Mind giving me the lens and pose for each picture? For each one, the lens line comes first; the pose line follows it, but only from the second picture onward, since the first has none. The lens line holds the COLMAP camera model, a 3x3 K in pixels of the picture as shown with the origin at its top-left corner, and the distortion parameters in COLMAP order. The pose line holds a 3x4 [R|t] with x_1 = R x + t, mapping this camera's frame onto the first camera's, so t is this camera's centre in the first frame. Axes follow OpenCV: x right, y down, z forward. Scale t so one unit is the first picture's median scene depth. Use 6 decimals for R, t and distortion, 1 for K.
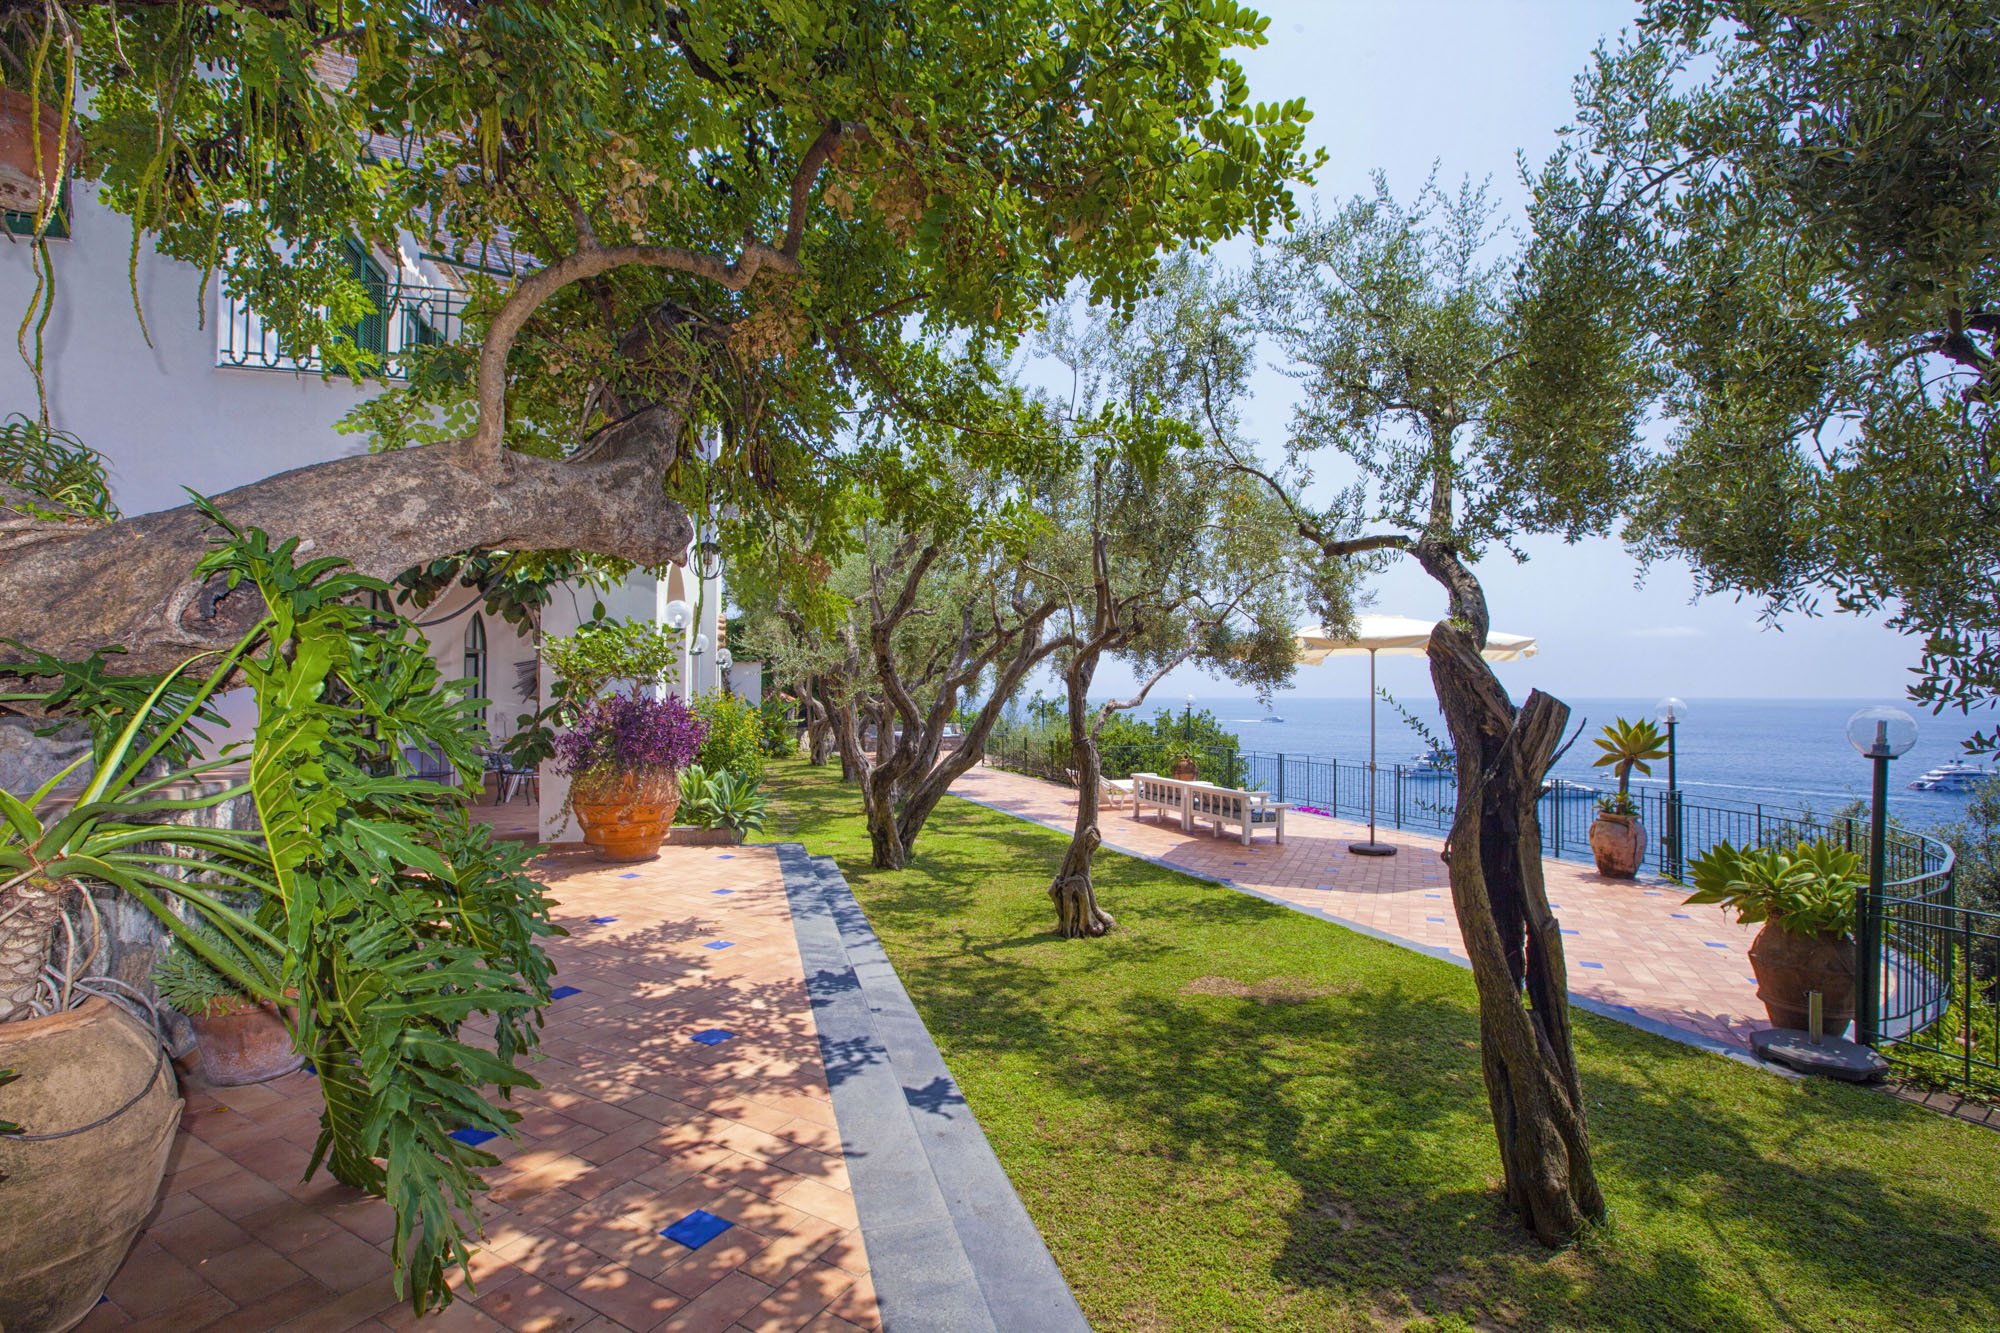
lens RADIAL K [[895.9, 0, 1000.0], [0, 895.9, 666.5], [0, 0, 1]] dist [-0.018429, 0.000210]
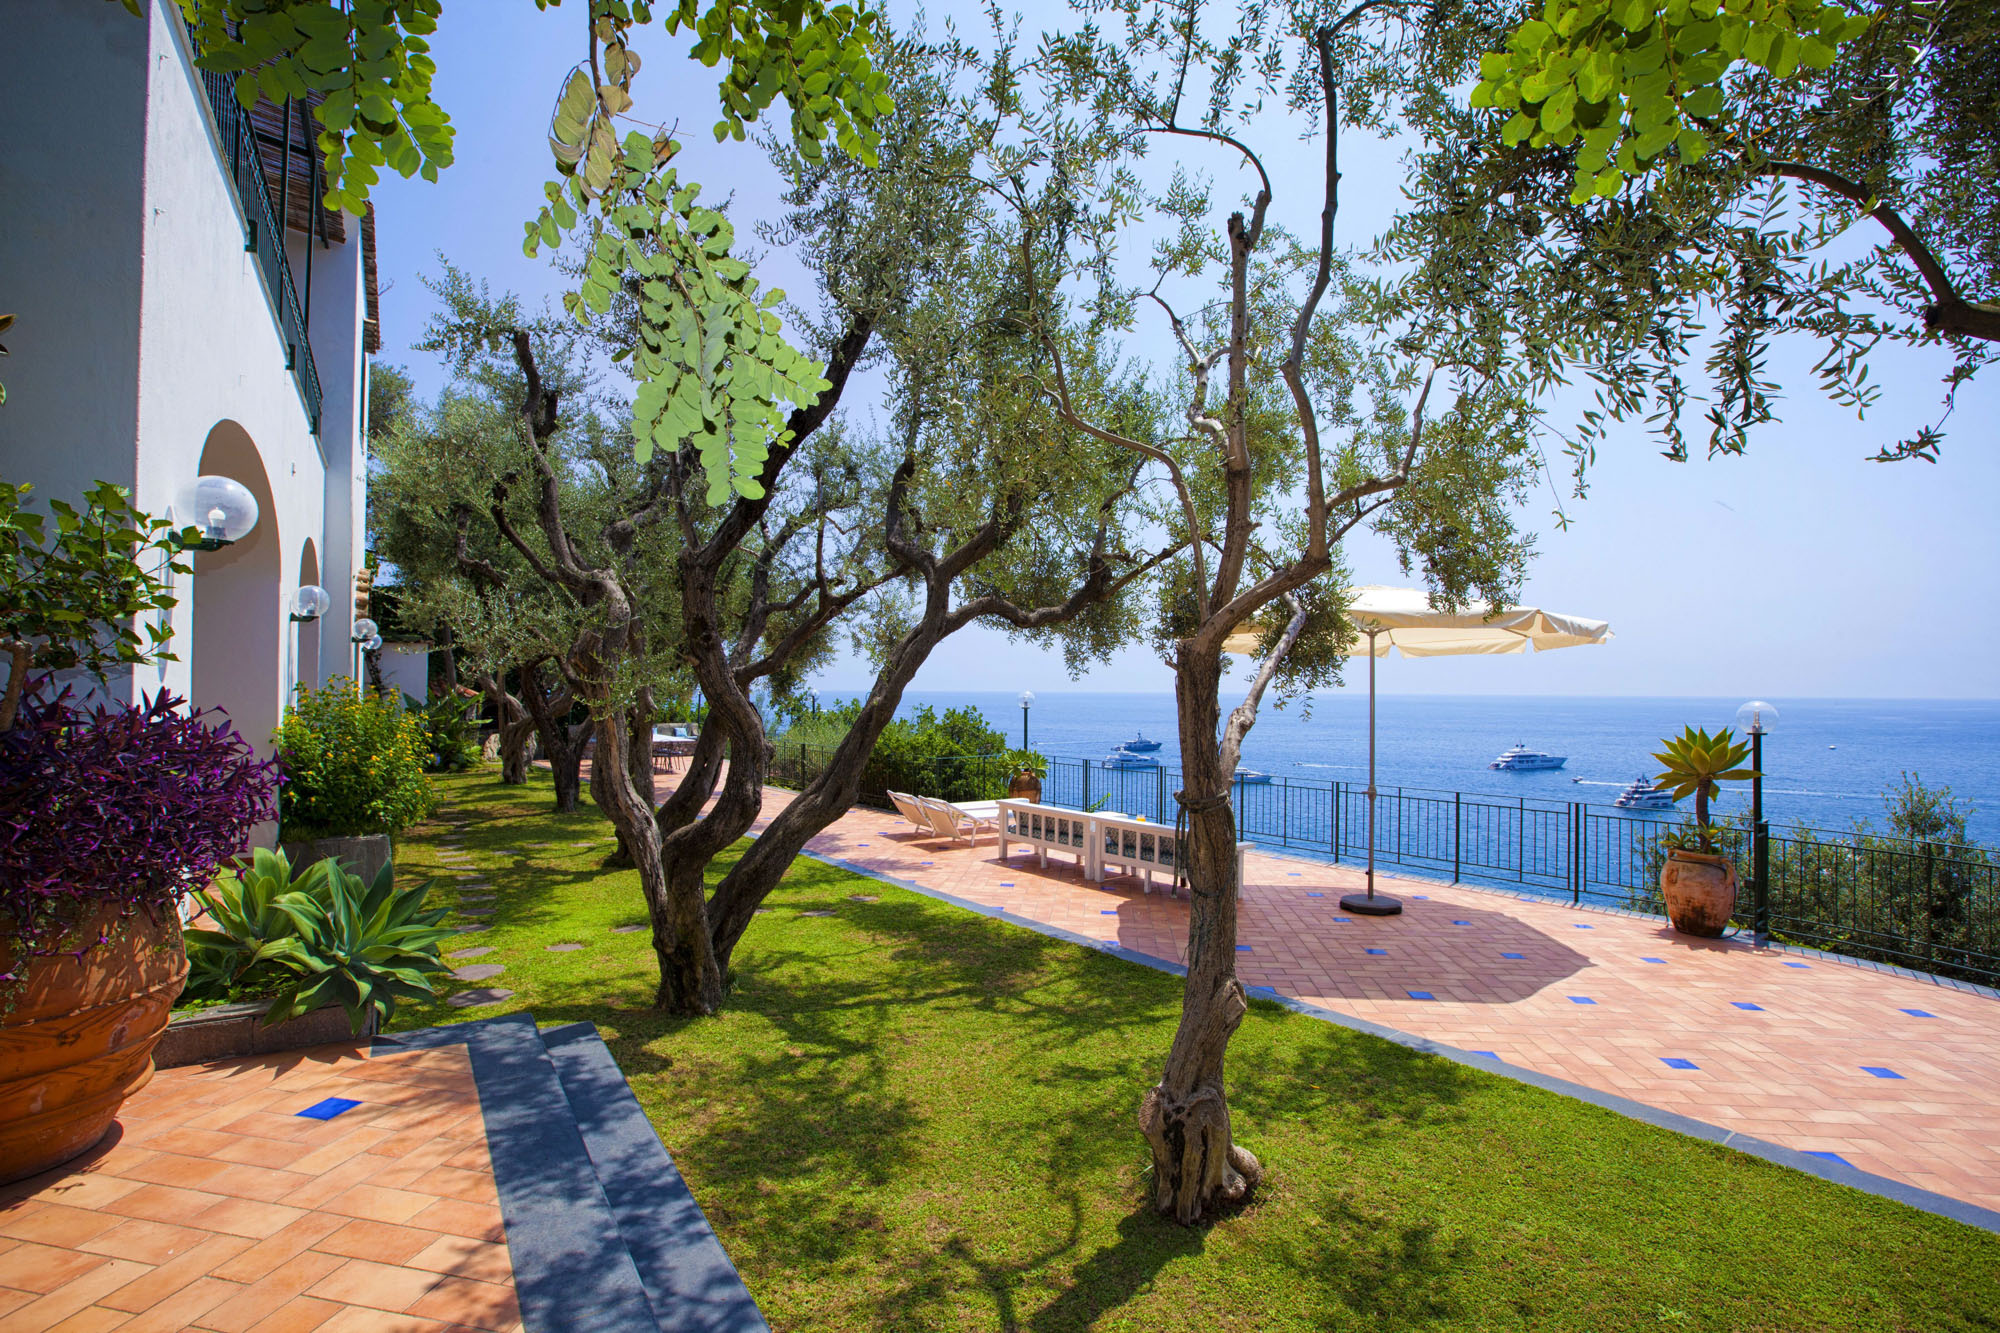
lens RADIAL K [[895.9, 0, 1000.0], [0, 895.9, 666.5], [0, 0, 1]] dist [-0.018429, 0.000210]
pose [[0.951751, 0.012913, 0.306599, -0.081946], [-0.015190, 0.999872, 0.005042, 0.006746], [-0.306494, -0.009456, 0.951826, 0.301338]]
